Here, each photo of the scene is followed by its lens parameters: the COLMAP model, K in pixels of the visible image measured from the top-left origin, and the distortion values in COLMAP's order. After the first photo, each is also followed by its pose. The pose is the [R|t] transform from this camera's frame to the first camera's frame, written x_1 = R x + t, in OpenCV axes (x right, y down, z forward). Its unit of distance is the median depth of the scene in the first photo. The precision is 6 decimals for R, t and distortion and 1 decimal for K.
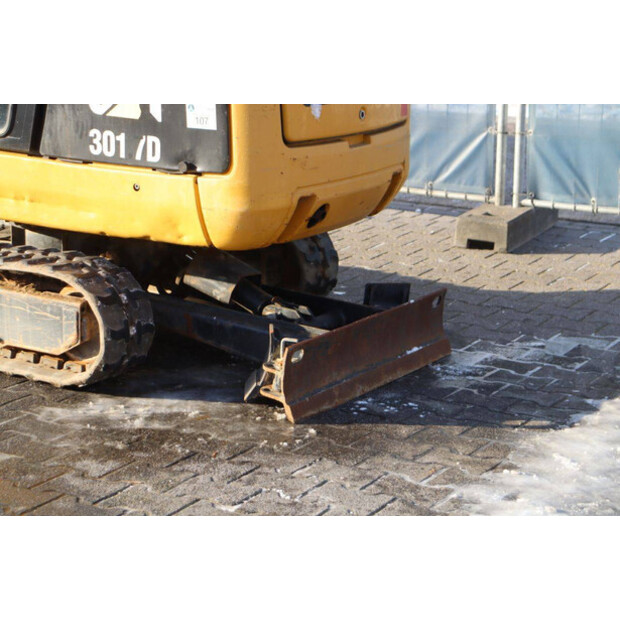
lens RADIAL K [[1493.2, 0, 308.6], [0, 1493.2, 310.9], [0, 0, 1]] dist [0.363909, 0.000000]
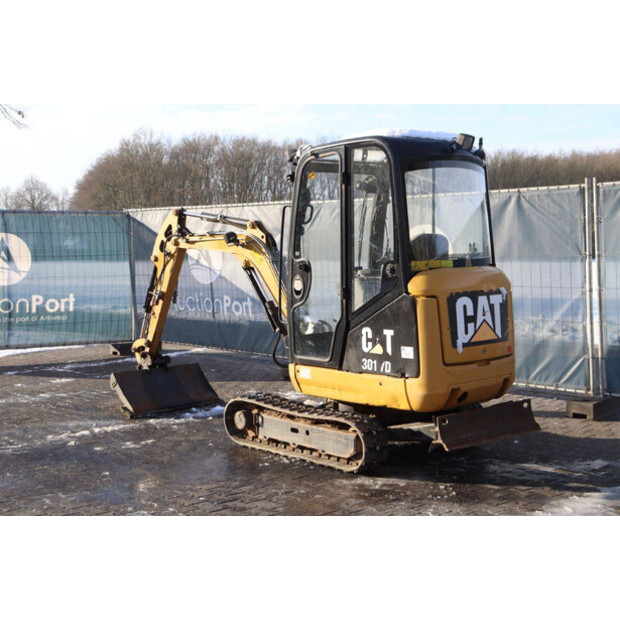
lens RADIAL K [[1065.6, 0, 309.0], [0, 1065.6, 309.5], [0, 0, 1]] dist [-0.211883, 0.000000]
pose [[0.964858, -0.007816, -0.262654, 0.199060], [-0.033298, 0.987863, -0.151717, 0.053176], [0.260652, 0.155131, 0.952888, -0.561604]]
